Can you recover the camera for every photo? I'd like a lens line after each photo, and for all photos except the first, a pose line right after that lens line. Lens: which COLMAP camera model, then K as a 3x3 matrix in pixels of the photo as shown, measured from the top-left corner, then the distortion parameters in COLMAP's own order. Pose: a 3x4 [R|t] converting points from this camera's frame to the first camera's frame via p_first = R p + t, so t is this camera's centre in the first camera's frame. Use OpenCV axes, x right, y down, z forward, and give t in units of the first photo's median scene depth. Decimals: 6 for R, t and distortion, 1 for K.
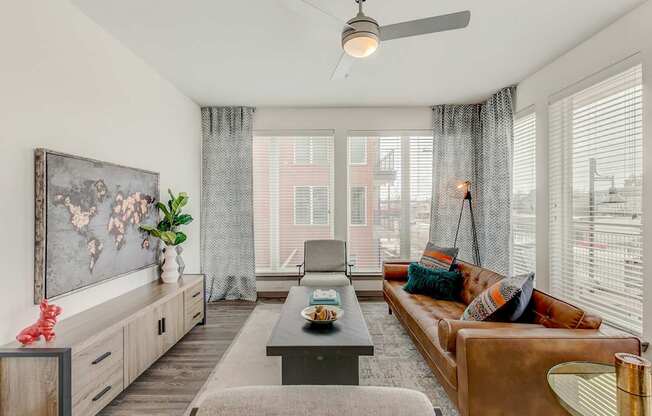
lens RADIAL K [[300.1, 0, 326.0], [0, 300.1, 208.0], [0, 0, 1]] dist [-0.002737, -0.000314]
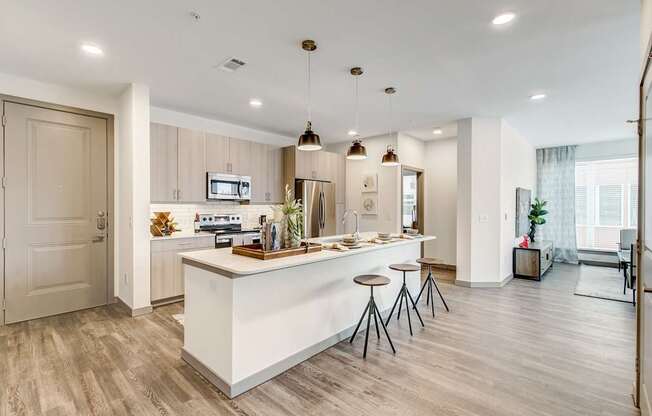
lens RADIAL K [[300.1, 0, 326.0], [0, 300.1, 208.0], [0, 0, 1]] dist [-0.002737, -0.000314]
pose [[0.724943, 0.001649, -0.688807, -0.105694], [-0.001129, 0.999999, 0.001206, 0.004220], [0.688808, -0.000097, 0.724943, -1.099445]]
